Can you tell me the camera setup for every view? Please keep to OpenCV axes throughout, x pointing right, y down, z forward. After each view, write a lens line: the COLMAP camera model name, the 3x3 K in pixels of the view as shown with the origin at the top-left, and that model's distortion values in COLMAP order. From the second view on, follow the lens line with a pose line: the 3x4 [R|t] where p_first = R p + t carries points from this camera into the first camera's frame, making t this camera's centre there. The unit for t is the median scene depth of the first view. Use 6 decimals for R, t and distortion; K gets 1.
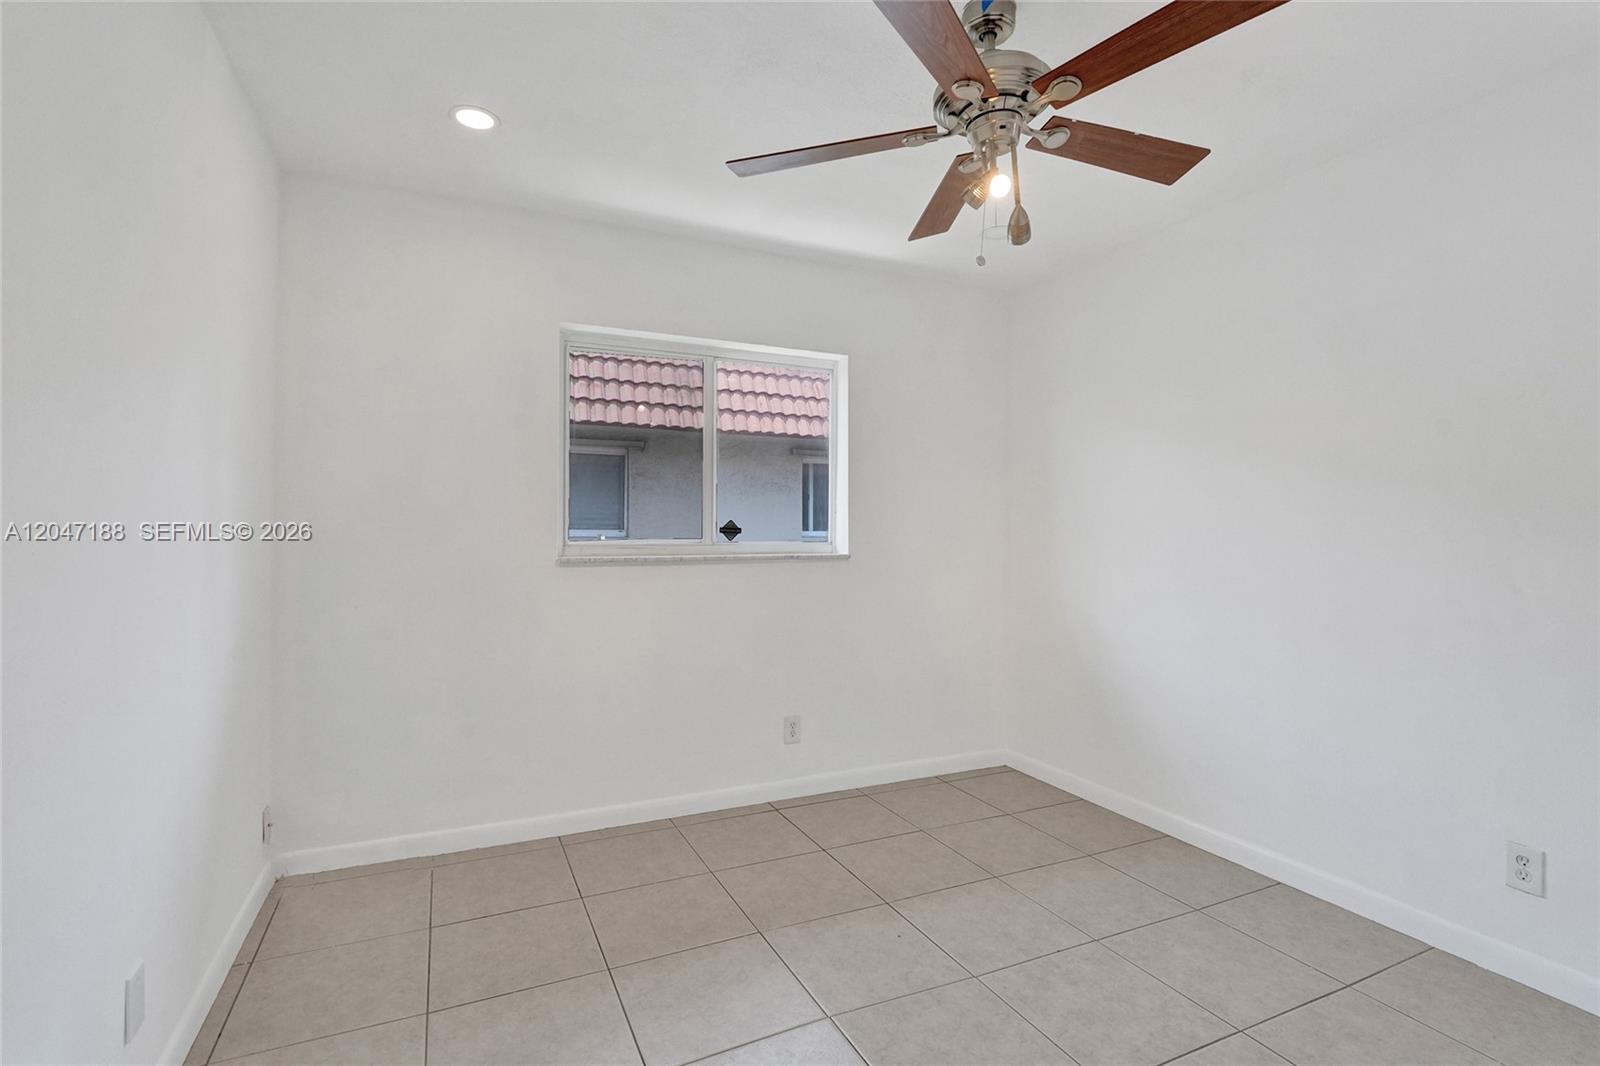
lens RADIAL K [[748.1, 0, 794.6], [0, 748.1, 538.3], [0, 0, 1]] dist [-0.004013, -0.000460]
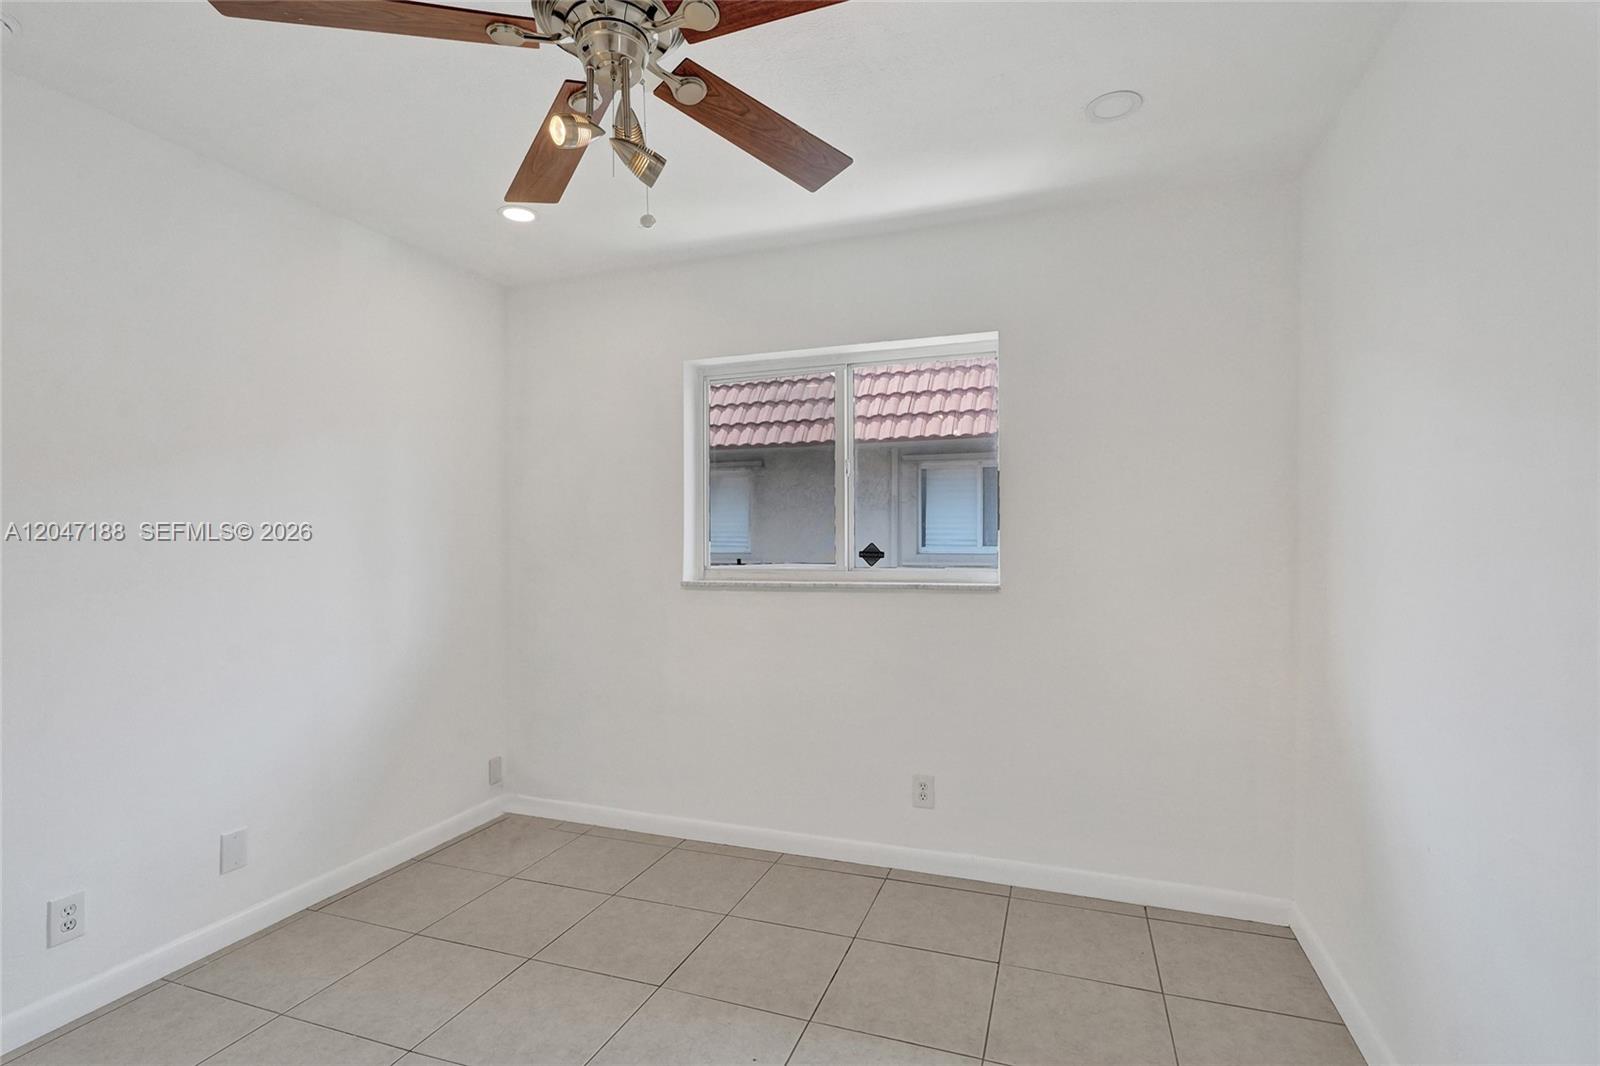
lens RADIAL K [[762.8, 0, 799.2], [0, 762.8, 562.4], [0, 0, 1]] dist [-0.003354, -0.000247]
pose [[0.713893, 0.013672, -0.700121, 0.501278], [-0.002092, 0.999847, 0.017392, -0.017283], [0.700251, -0.010951, 0.713812, 0.296566]]
